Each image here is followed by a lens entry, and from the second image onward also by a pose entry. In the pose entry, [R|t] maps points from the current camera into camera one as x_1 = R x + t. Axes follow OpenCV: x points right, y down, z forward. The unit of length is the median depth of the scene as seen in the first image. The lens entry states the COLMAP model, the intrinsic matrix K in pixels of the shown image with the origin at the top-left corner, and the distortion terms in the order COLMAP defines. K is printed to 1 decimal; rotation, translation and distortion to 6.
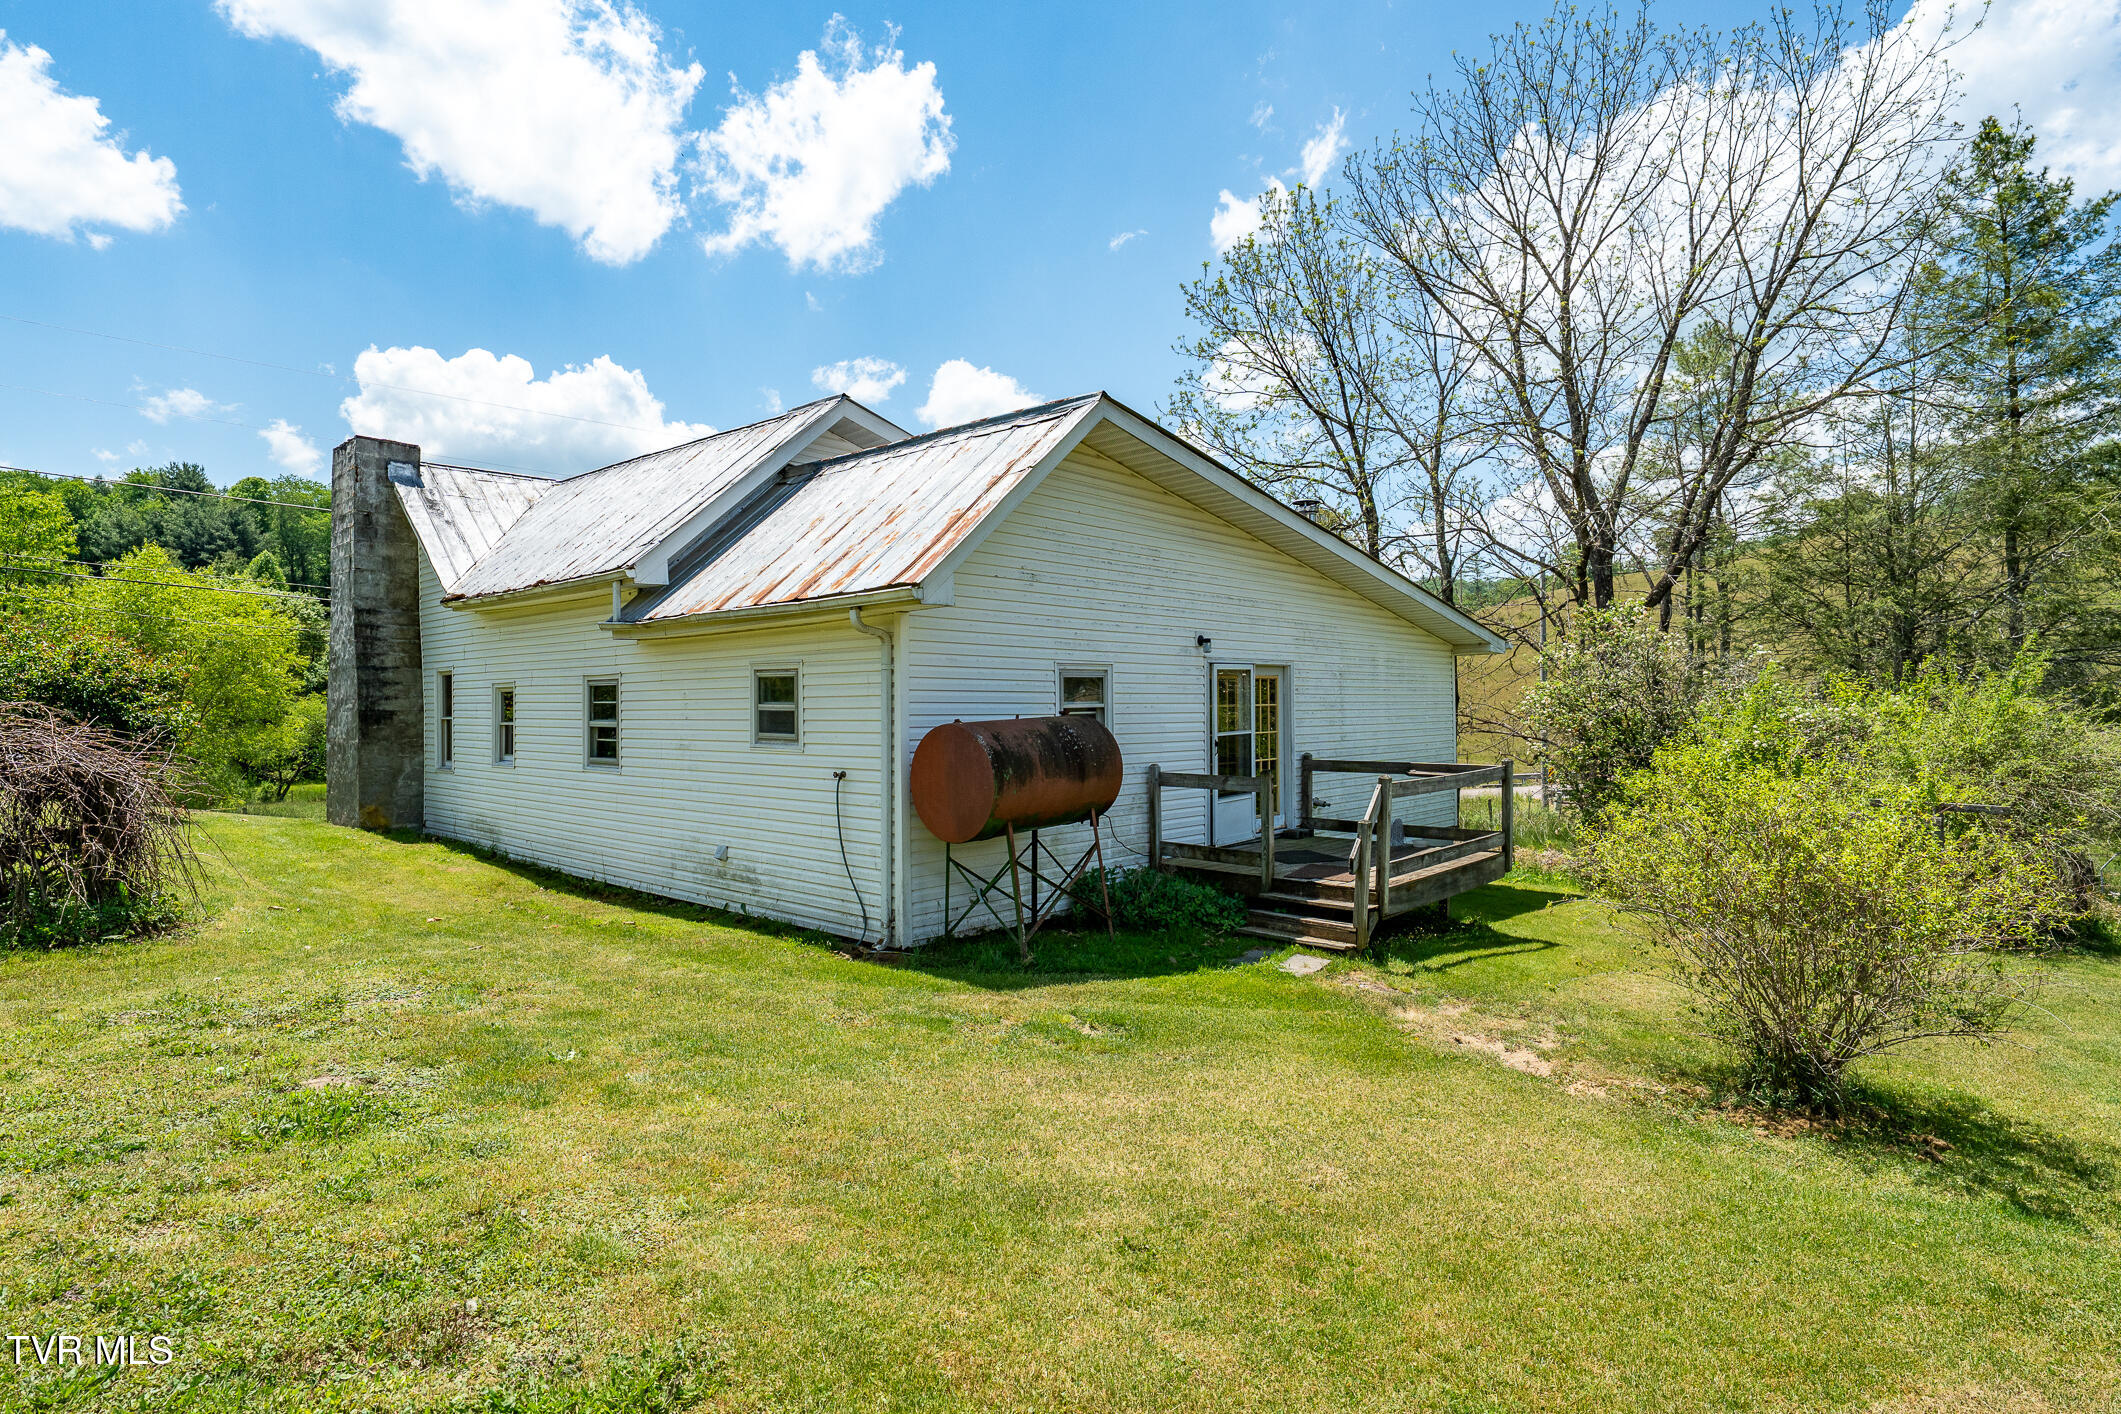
lens RADIAL K [[1084.3, 0, 1068.2], [0, 1084.3, 697.9], [0, 0, 1]] dist [-0.005005, -0.000907]
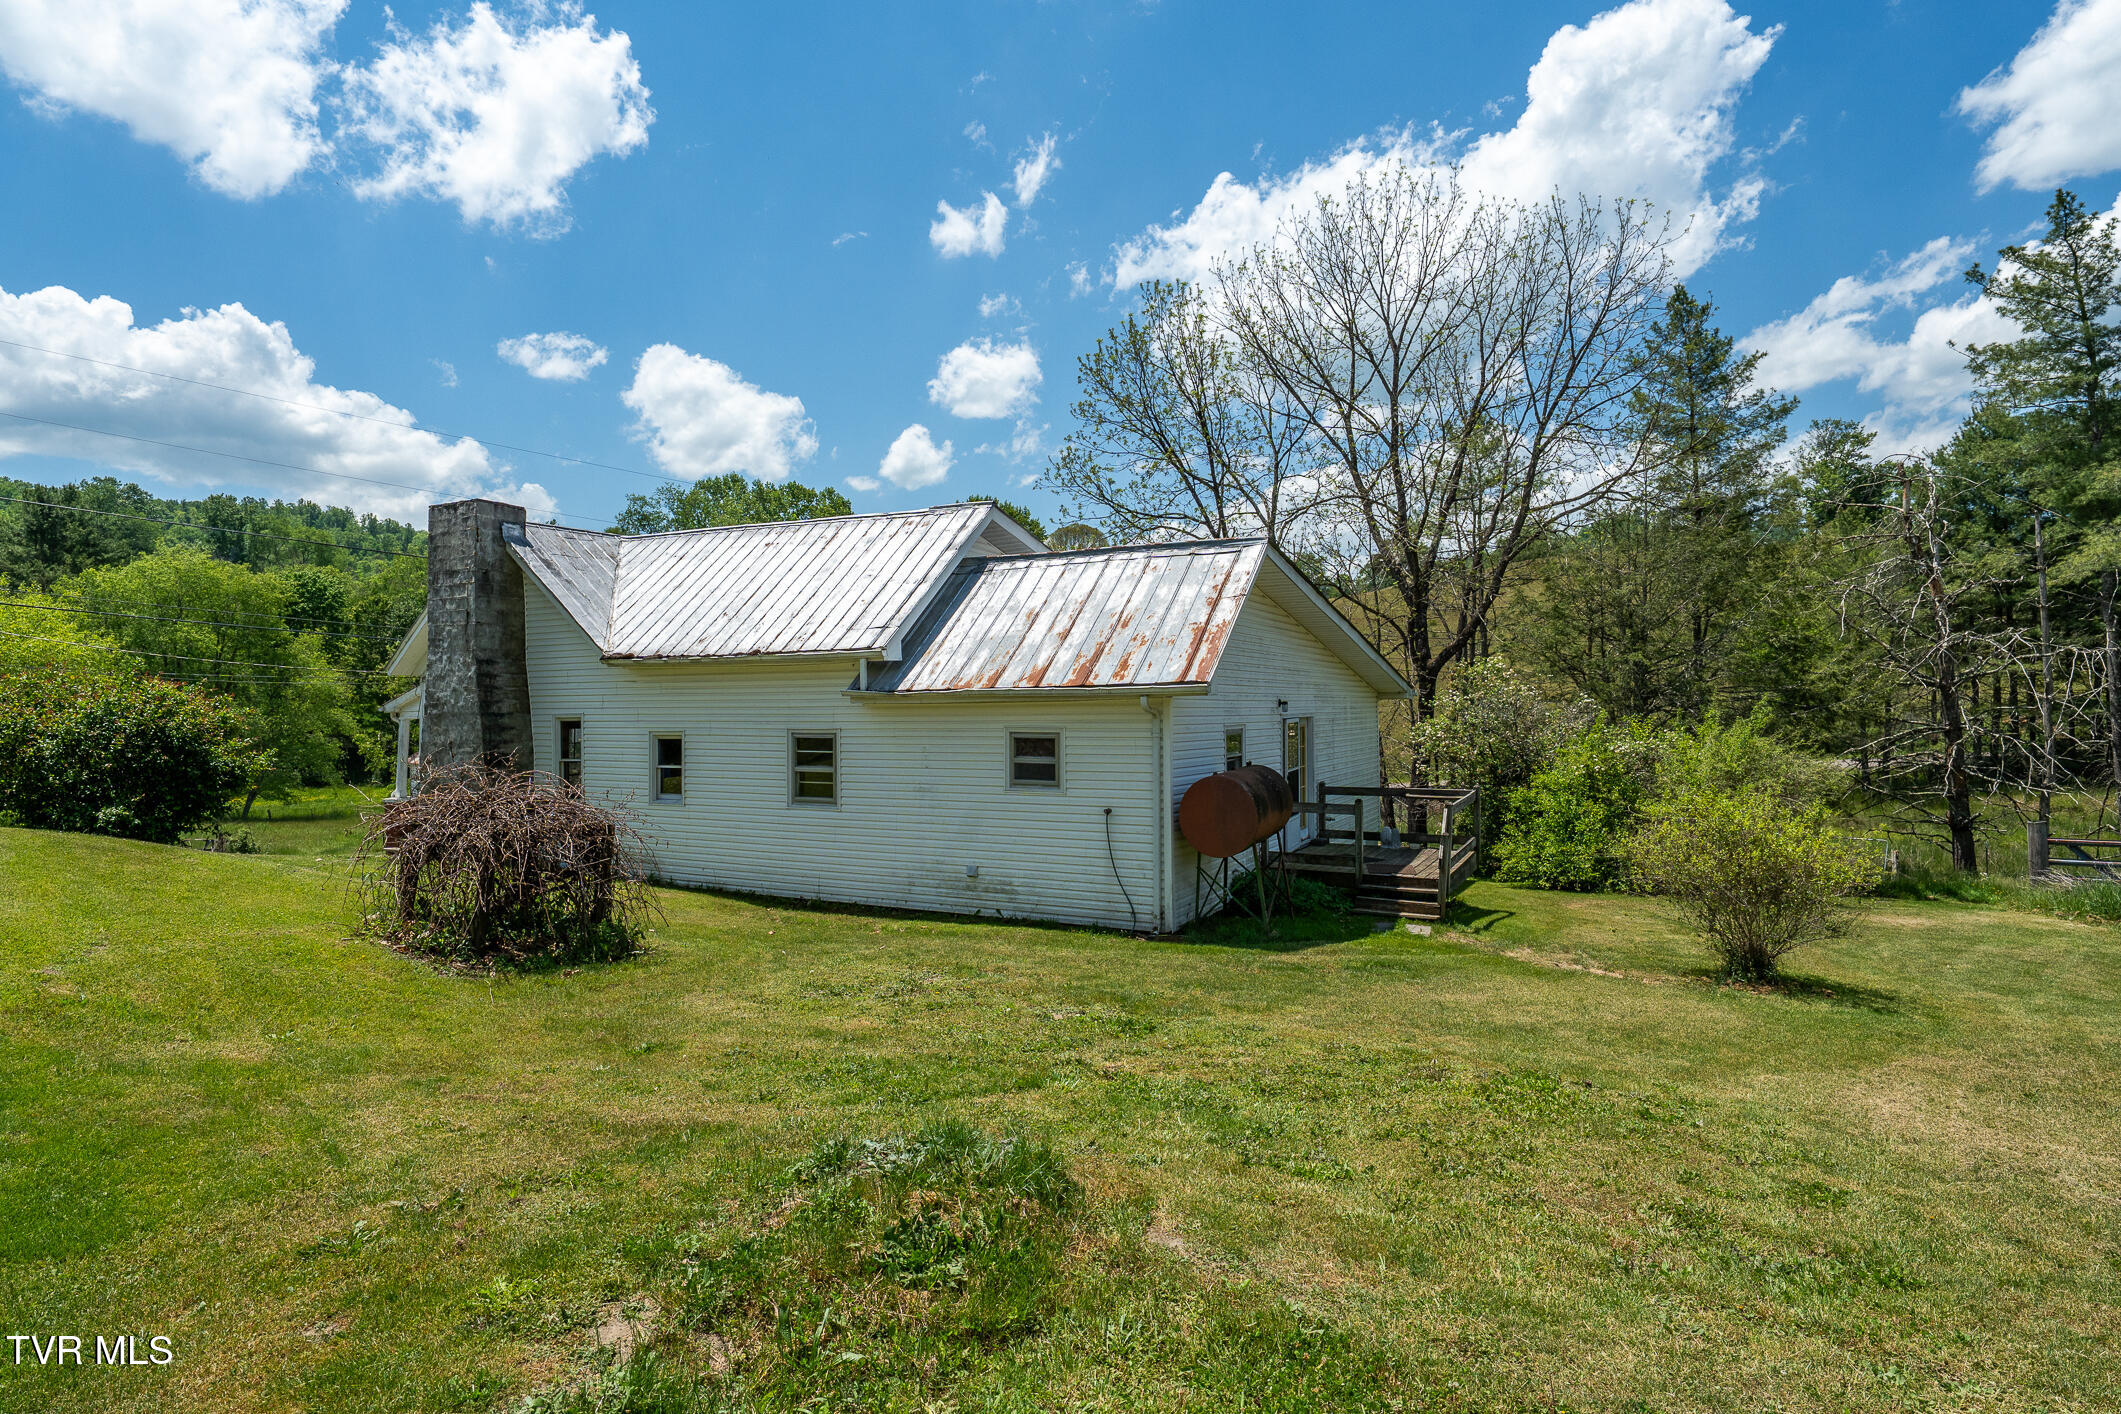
lens RADIAL K [[1097.5, 0, 1060.5], [0, 1097.5, 707.0], [0, 0, 1]] dist [-0.000297, 0.000085]
pose [[0.969544, 0.000298, 0.244916, -0.462311], [-0.000986, 0.999996, 0.002687, -0.049359], [-0.244914, -0.002847, 0.969541, -0.262797]]
